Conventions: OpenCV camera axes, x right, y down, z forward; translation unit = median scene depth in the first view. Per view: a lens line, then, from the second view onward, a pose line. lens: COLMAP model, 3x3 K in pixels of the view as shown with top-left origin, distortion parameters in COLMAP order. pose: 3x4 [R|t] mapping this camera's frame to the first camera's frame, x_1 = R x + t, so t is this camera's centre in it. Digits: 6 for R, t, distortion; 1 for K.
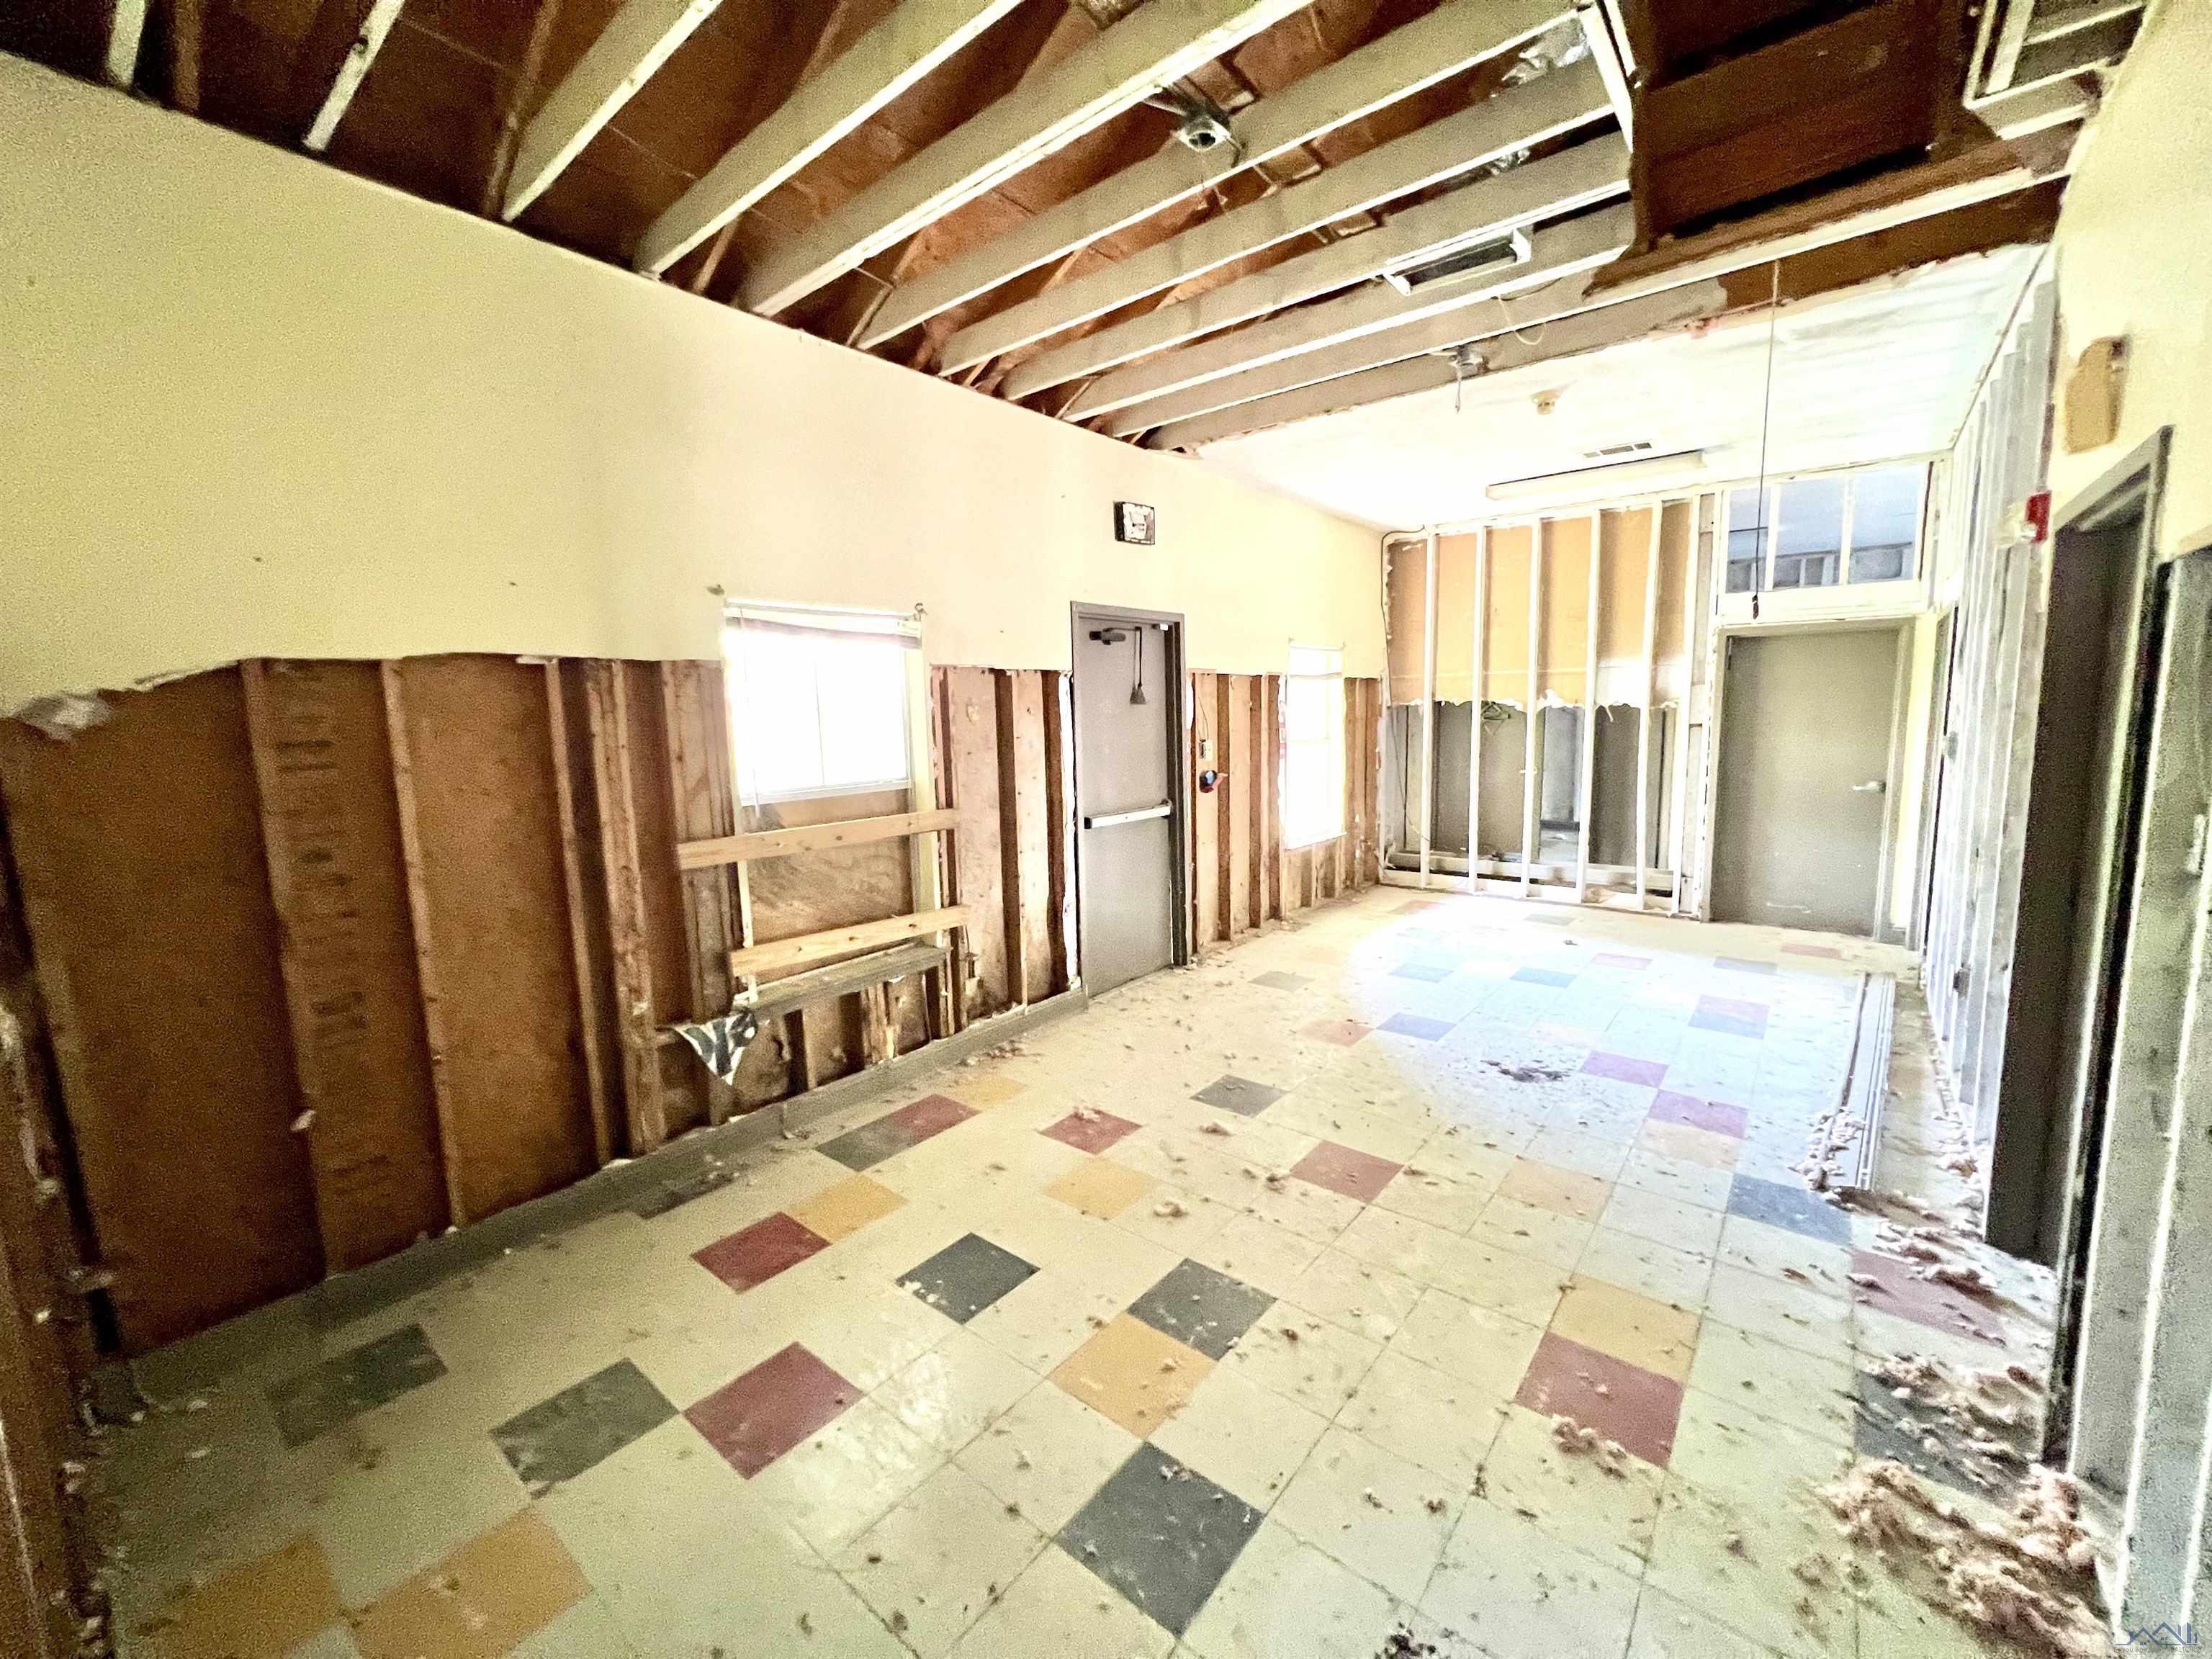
lens RADIAL K [[883.6, 0, 1106.0], [0, 883.6, 829.5], [0, 0, 1]] dist [-0.008044, -0.000073]
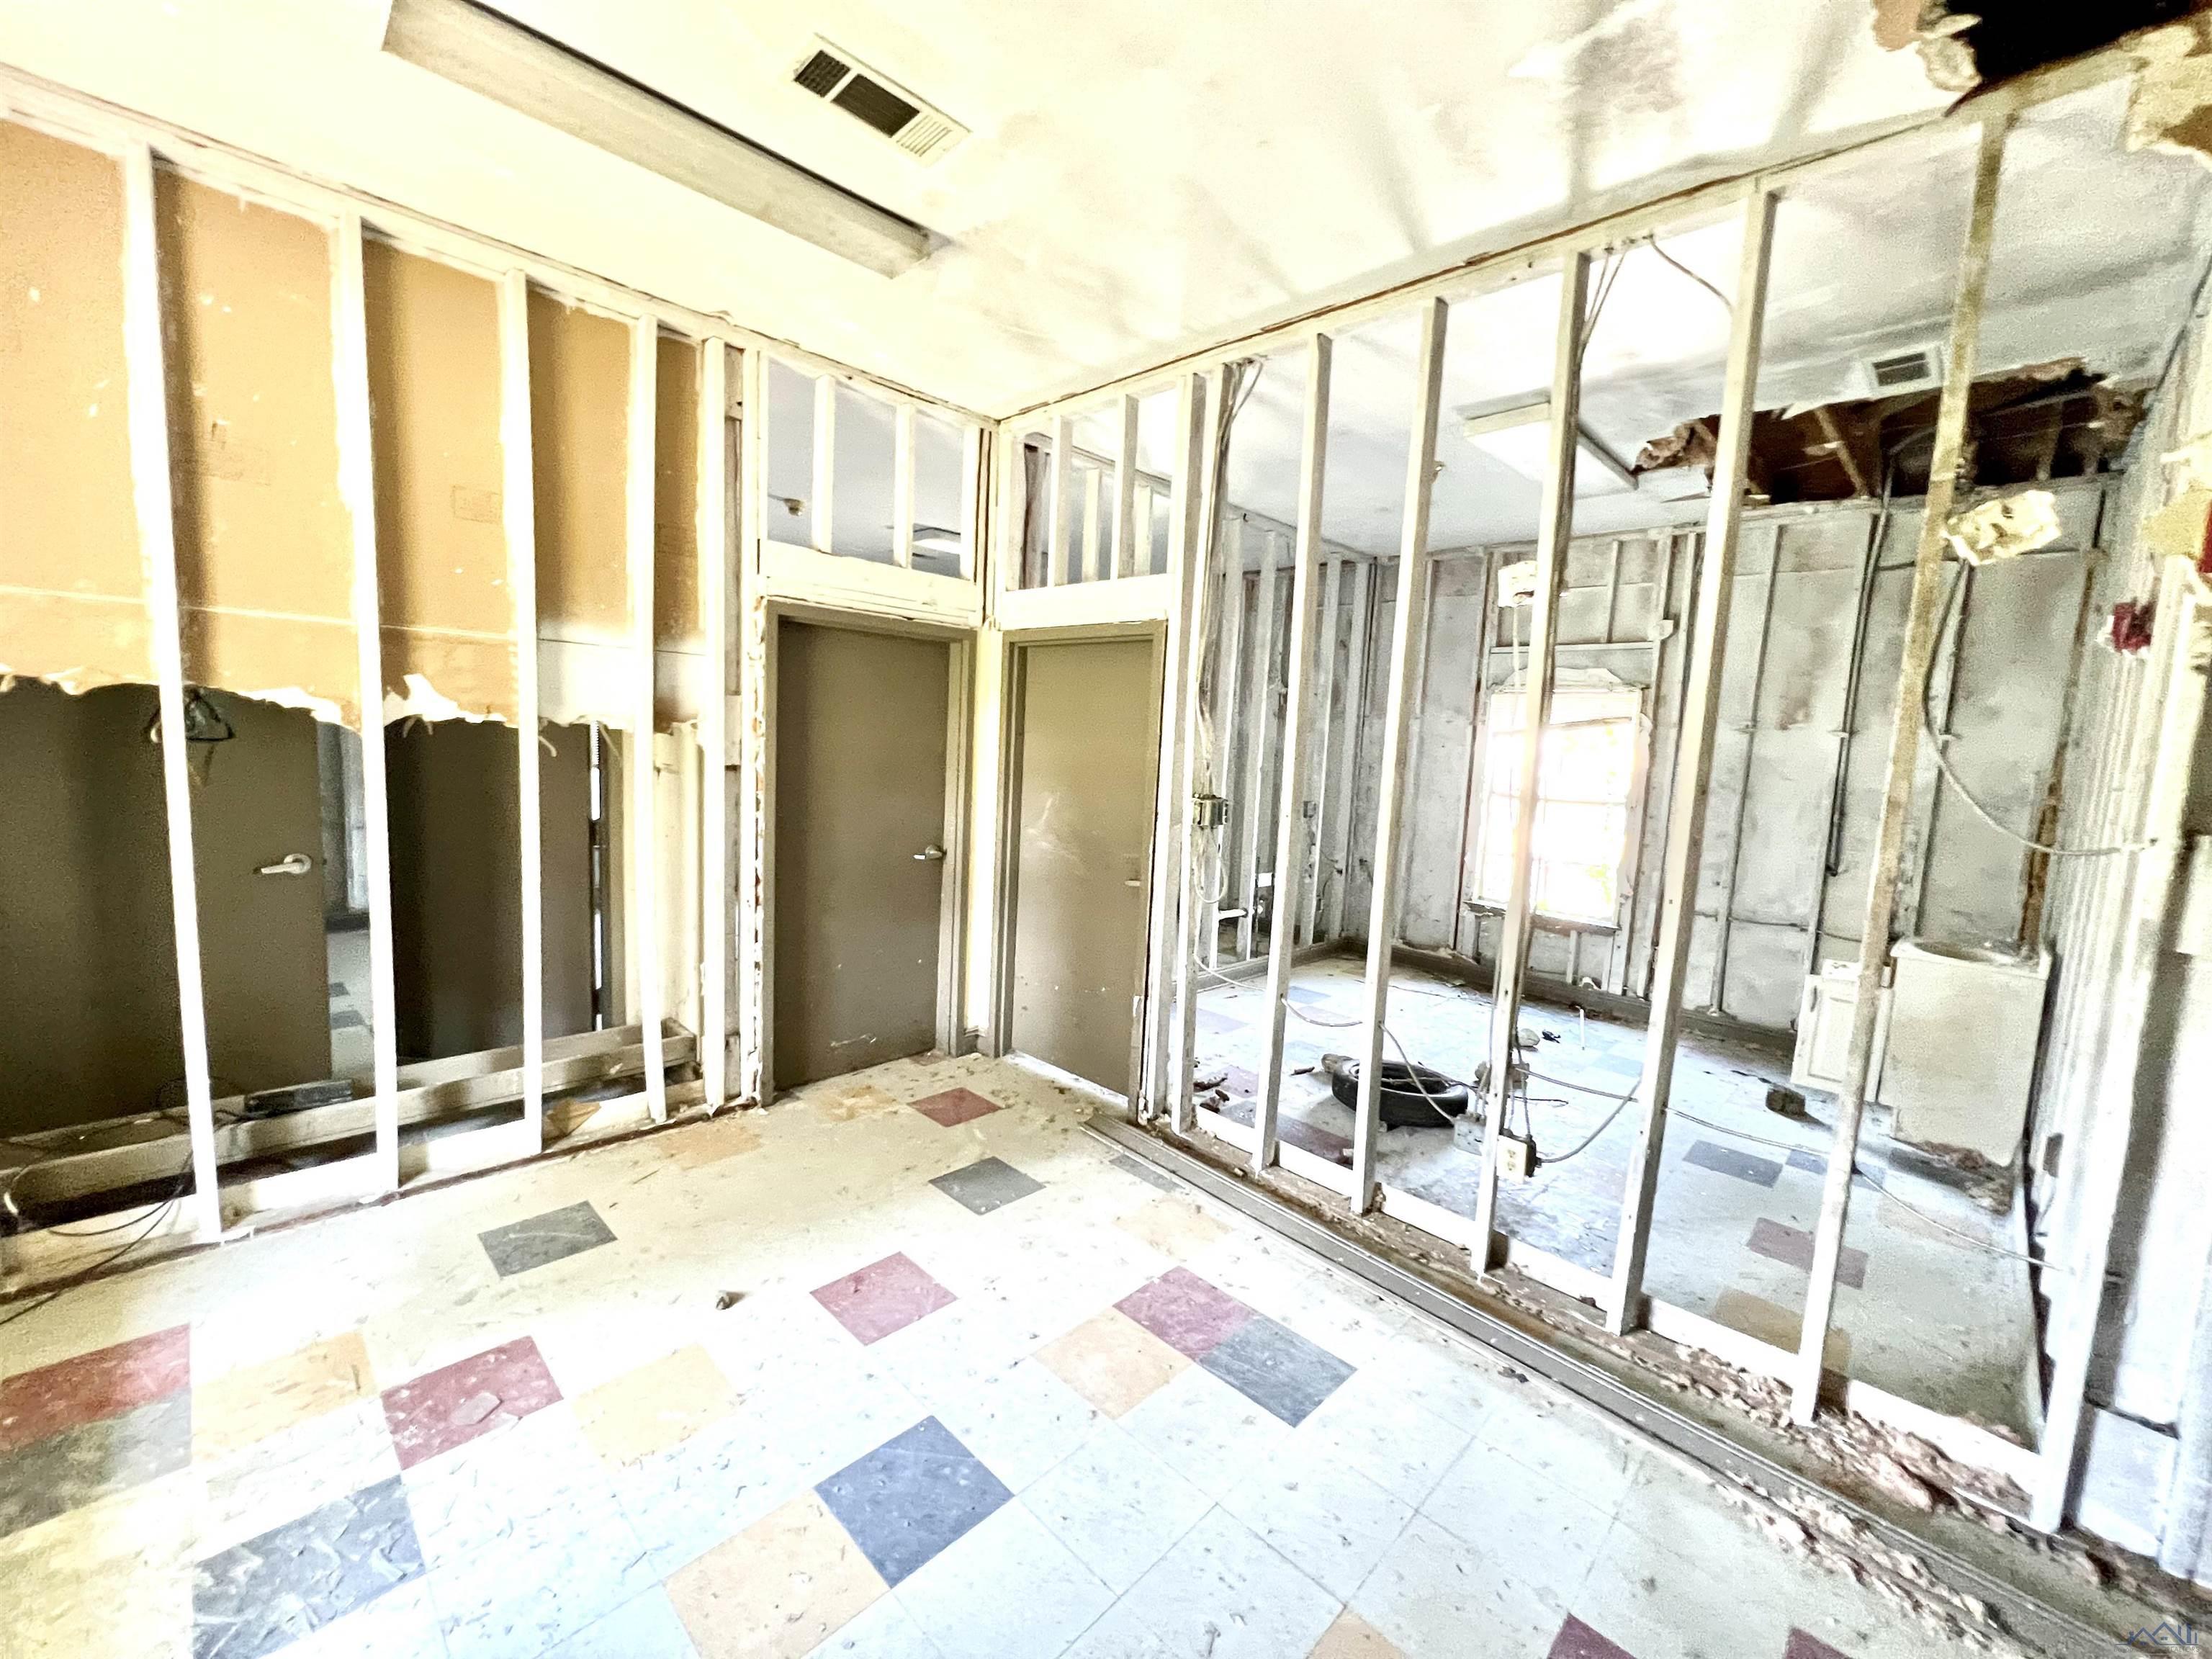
lens RADIAL K [[883.6, 0, 1106.0], [0, 883.6, 829.5], [0, 0, 1]] dist [-0.008044, -0.000073]
pose [[0.090227, -0.075951, 0.993021, 0.133690], [0.080443, 0.994386, 0.068747, -0.096680], [-0.992667, 0.073679, 0.095830, 0.700076]]
